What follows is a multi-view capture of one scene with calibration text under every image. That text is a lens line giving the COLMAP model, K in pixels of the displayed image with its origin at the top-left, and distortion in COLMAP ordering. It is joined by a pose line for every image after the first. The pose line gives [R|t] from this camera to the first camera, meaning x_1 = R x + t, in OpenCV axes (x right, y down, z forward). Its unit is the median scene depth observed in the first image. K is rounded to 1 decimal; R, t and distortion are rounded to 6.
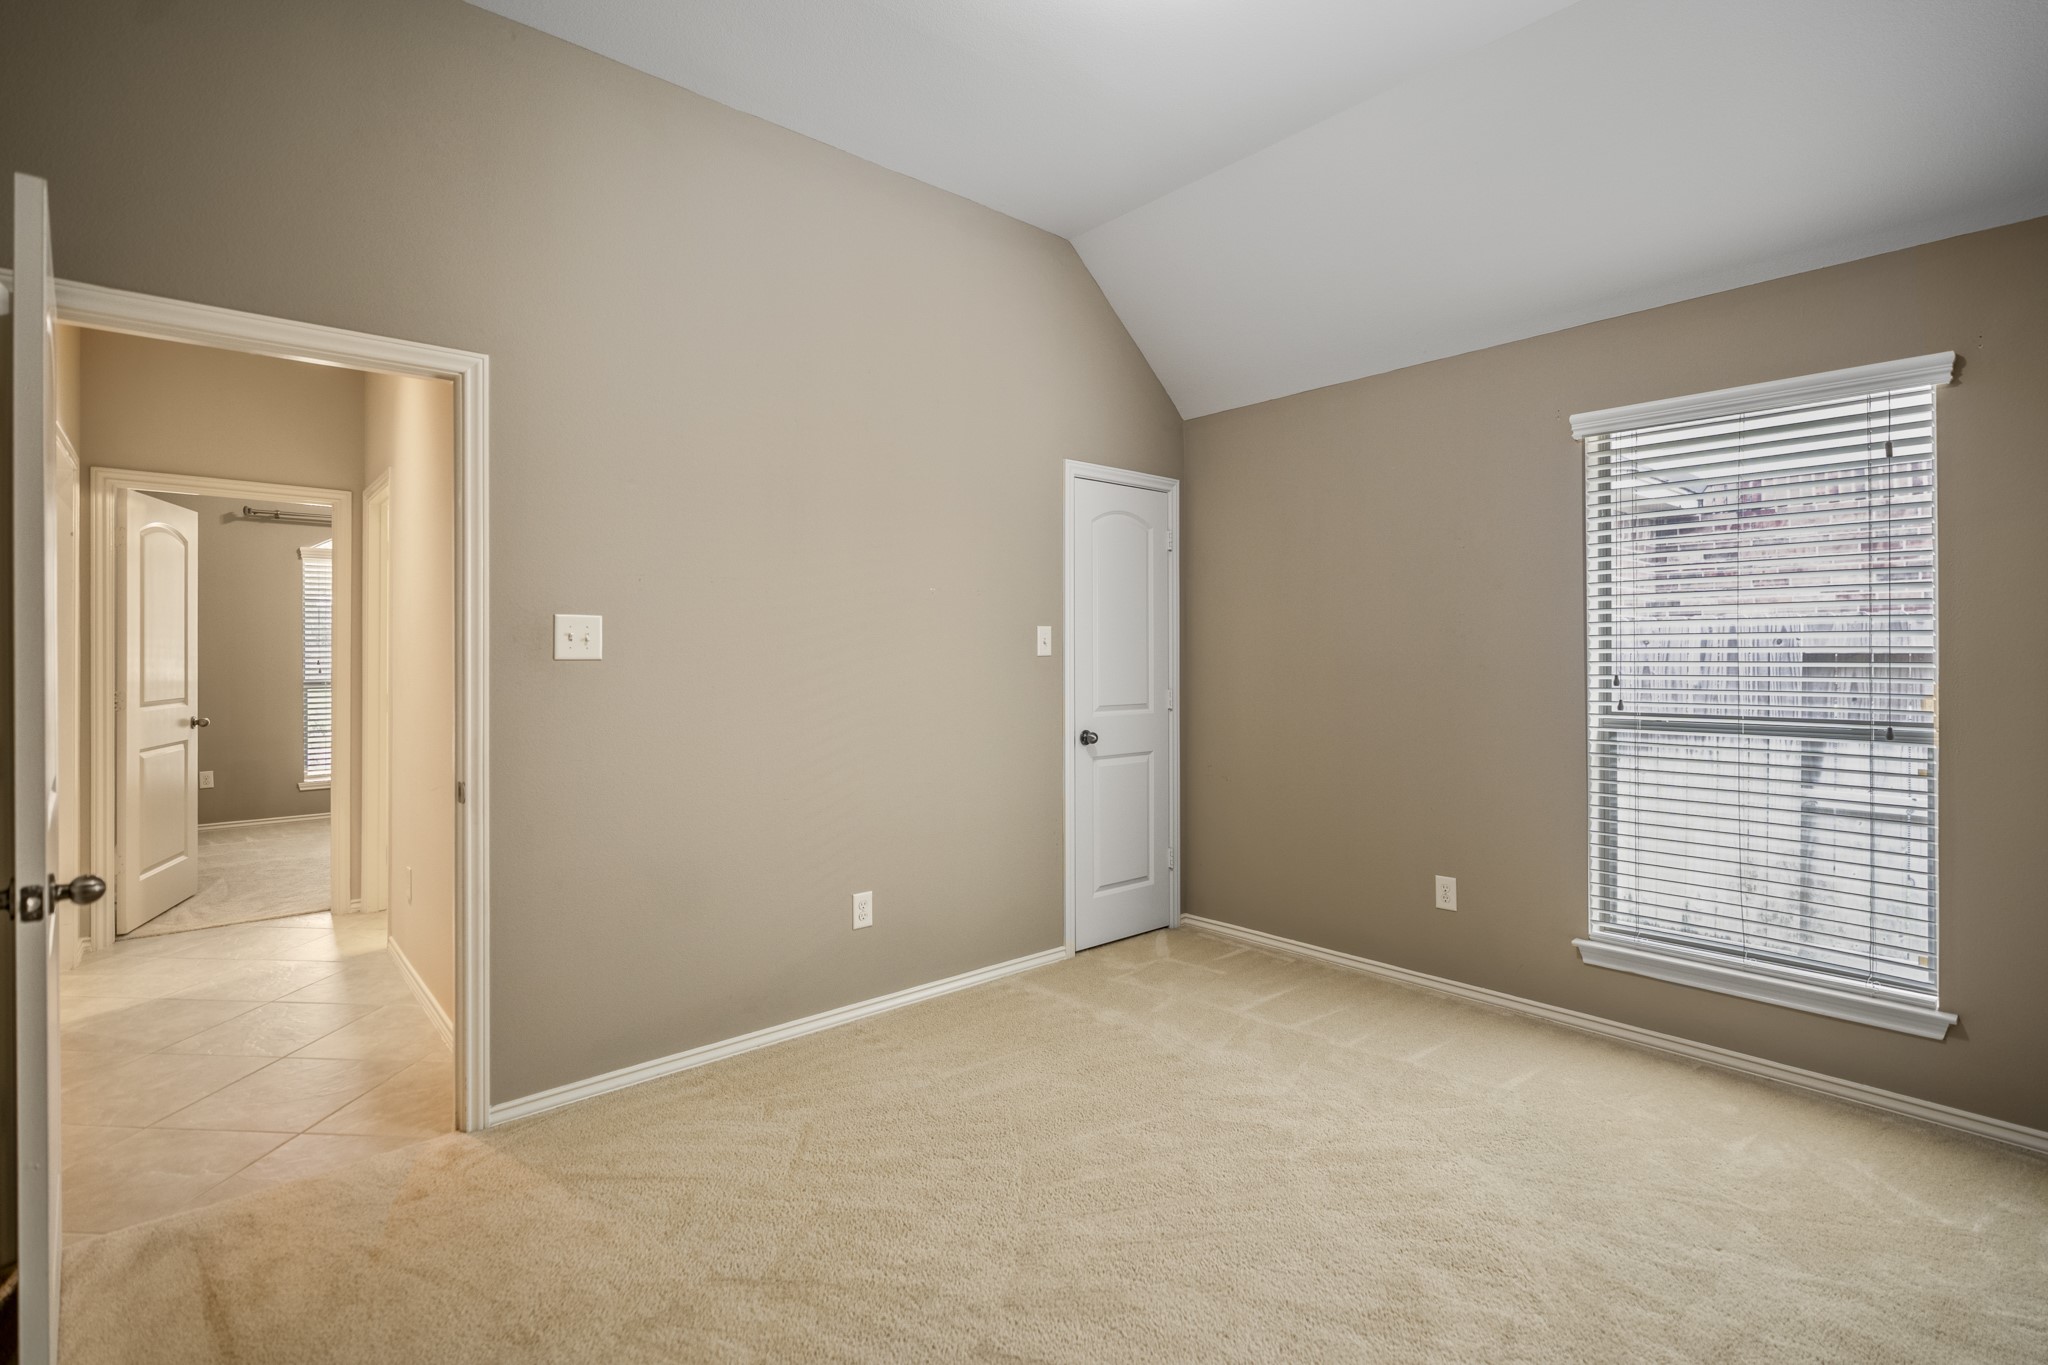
lens RADIAL K [[969.6, 0, 1025.8], [0, 969.6, 663.4], [0, 0, 1]] dist [-0.002112, 0.000578]
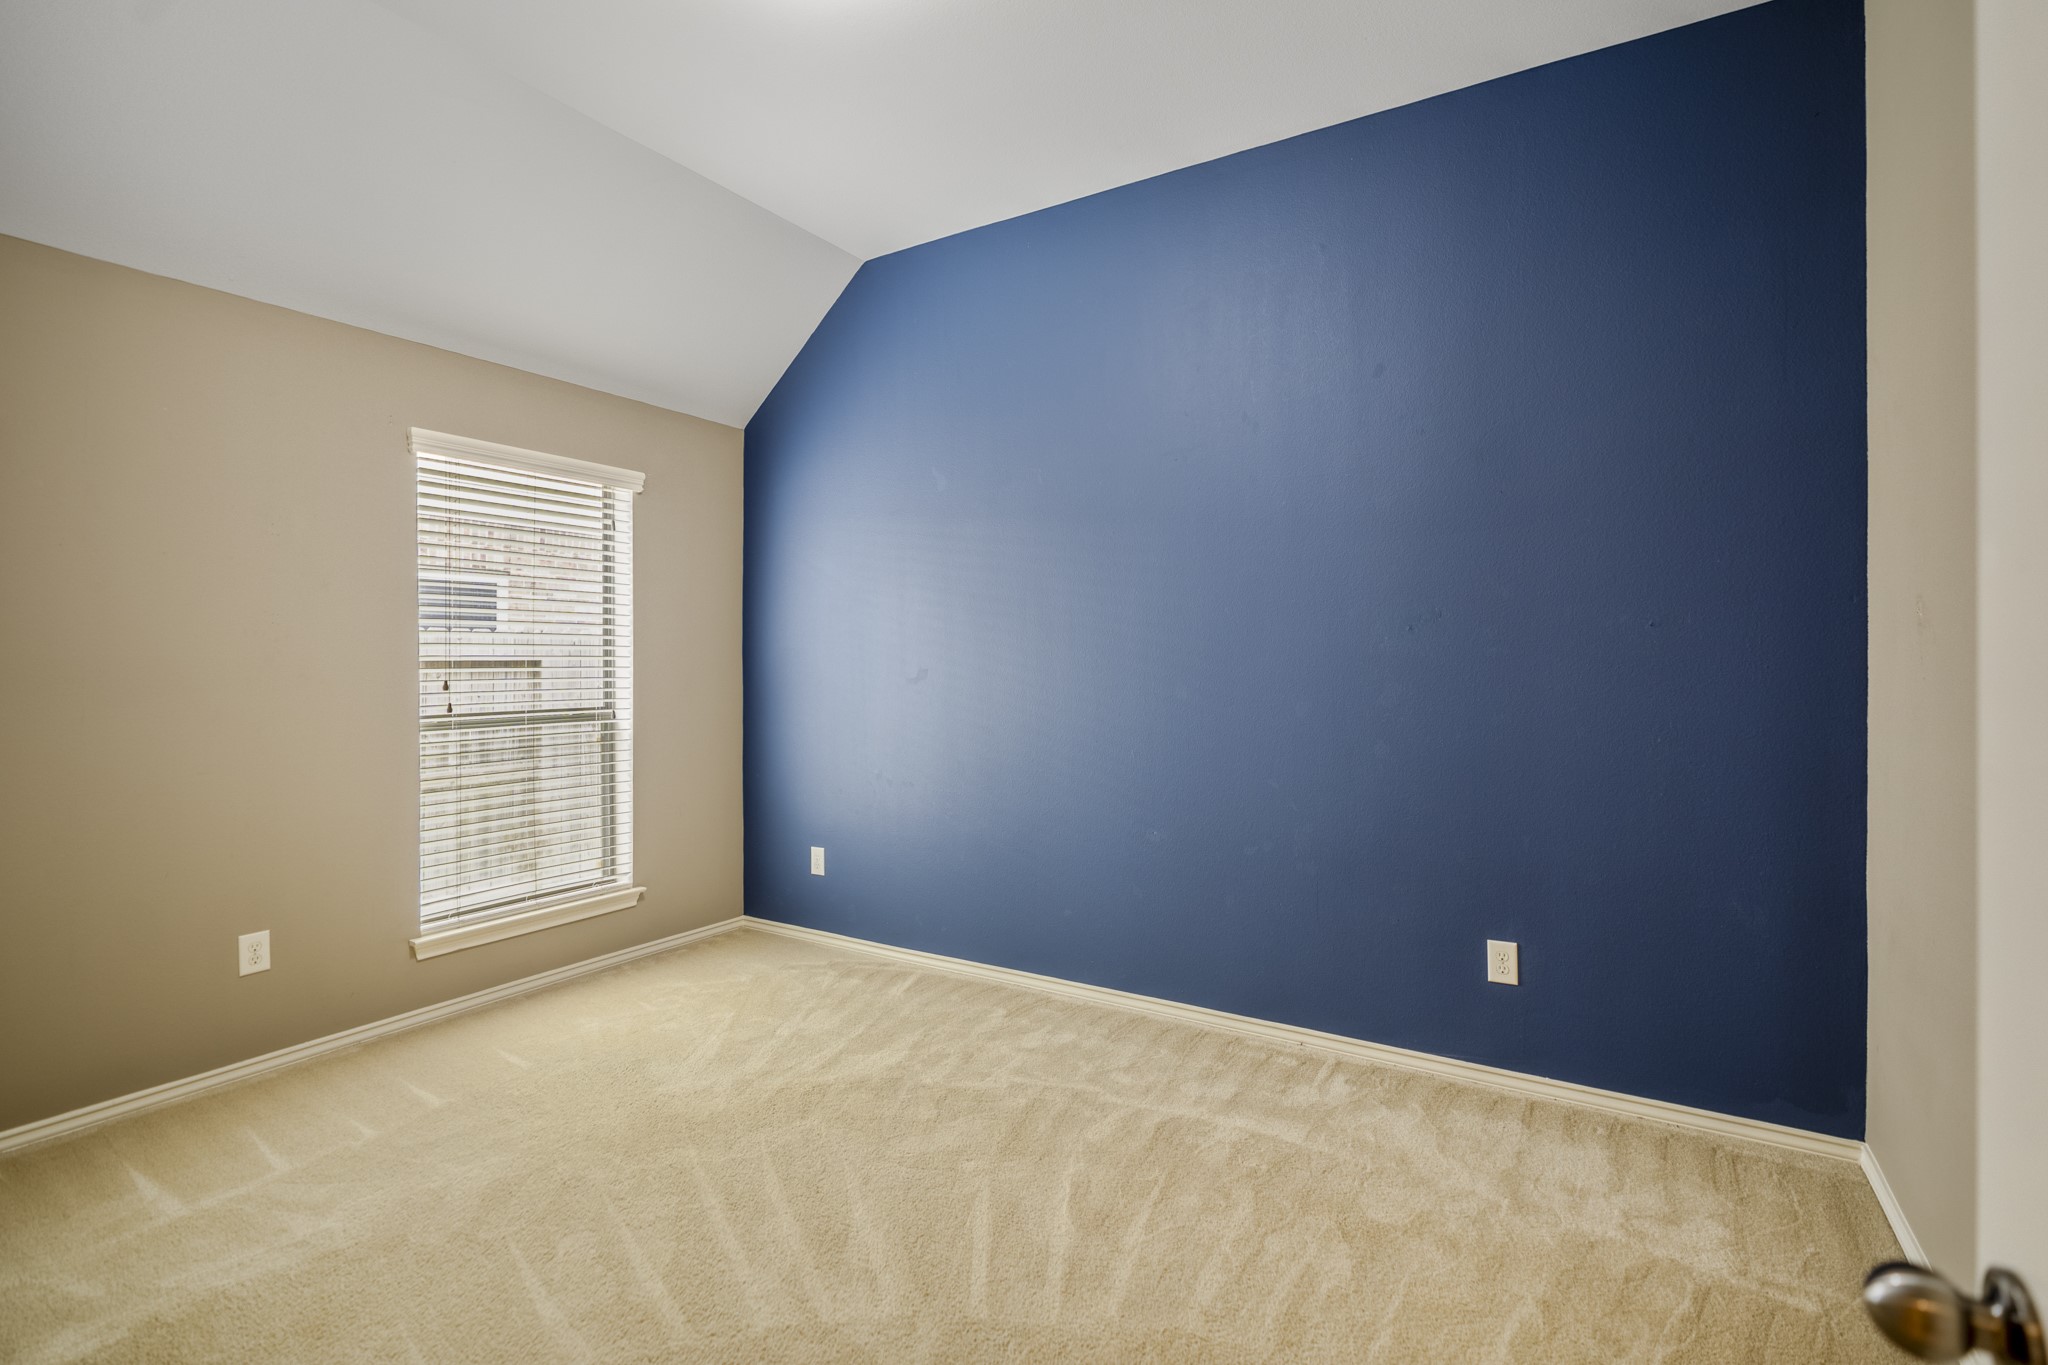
lens RADIAL K [[969.6, 0, 1024.5], [0, 969.6, 677.8], [0, 0, 1]] dist [-0.002112, 0.000578]
pose [[-0.305022, -0.013625, 0.952248, -0.612595], [0.009331, 0.999807, 0.017294, -0.003615], [-0.952300, 0.014161, -0.304836, 0.711009]]
